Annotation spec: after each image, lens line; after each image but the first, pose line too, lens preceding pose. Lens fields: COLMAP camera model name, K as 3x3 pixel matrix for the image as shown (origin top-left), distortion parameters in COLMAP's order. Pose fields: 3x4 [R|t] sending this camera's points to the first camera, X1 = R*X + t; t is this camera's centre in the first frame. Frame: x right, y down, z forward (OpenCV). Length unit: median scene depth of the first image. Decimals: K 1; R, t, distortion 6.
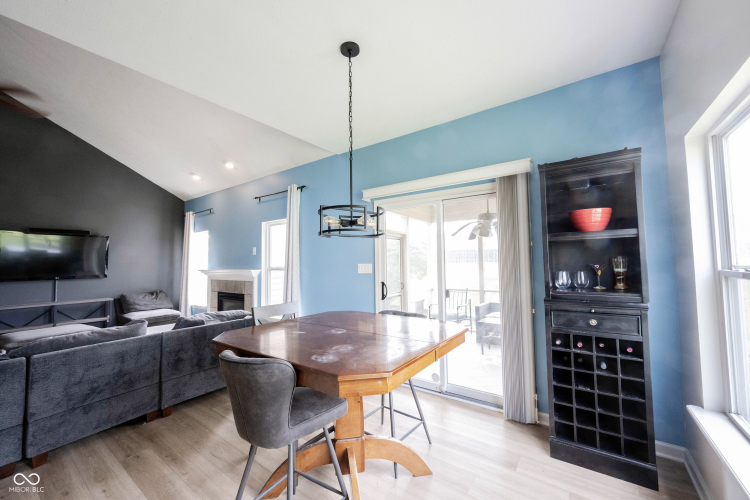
lens RADIAL K [[296.4, 0, 370.8], [0, 296.4, 251.7], [0, 0, 1]] dist [-0.000062, -0.000112]
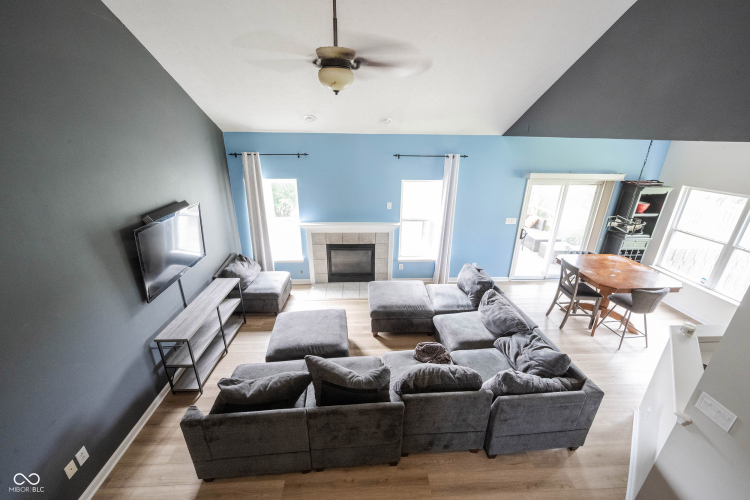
lens RADIAL K [[296.4, 0, 370.8], [0, 296.4, 251.7], [0, 0, 1]] dist [-0.000062, -0.000112]
pose [[0.771088, -0.208708, 0.601552, -1.153764], [-0.049404, 0.922294, 0.383317, -0.263656], [-0.634810, -0.325290, 0.700859, 0.236847]]
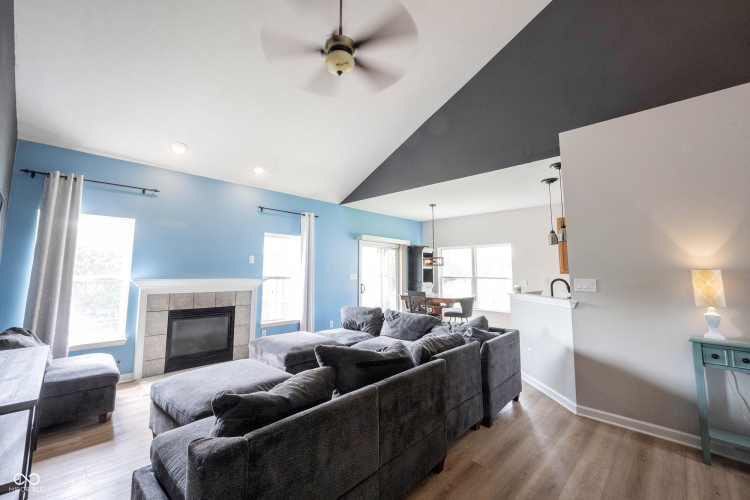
lens RADIAL K [[307.7, 0, 348.5], [0, 307.7, 234.4], [0, 0, 1]] dist [-0.002445, -0.000547]
pose [[0.182223, 0.129656, 0.974671, -1.360781], [-0.052569, 0.991135, -0.122018, 0.023240], [-0.981851, -0.029003, 0.187423, 0.511638]]
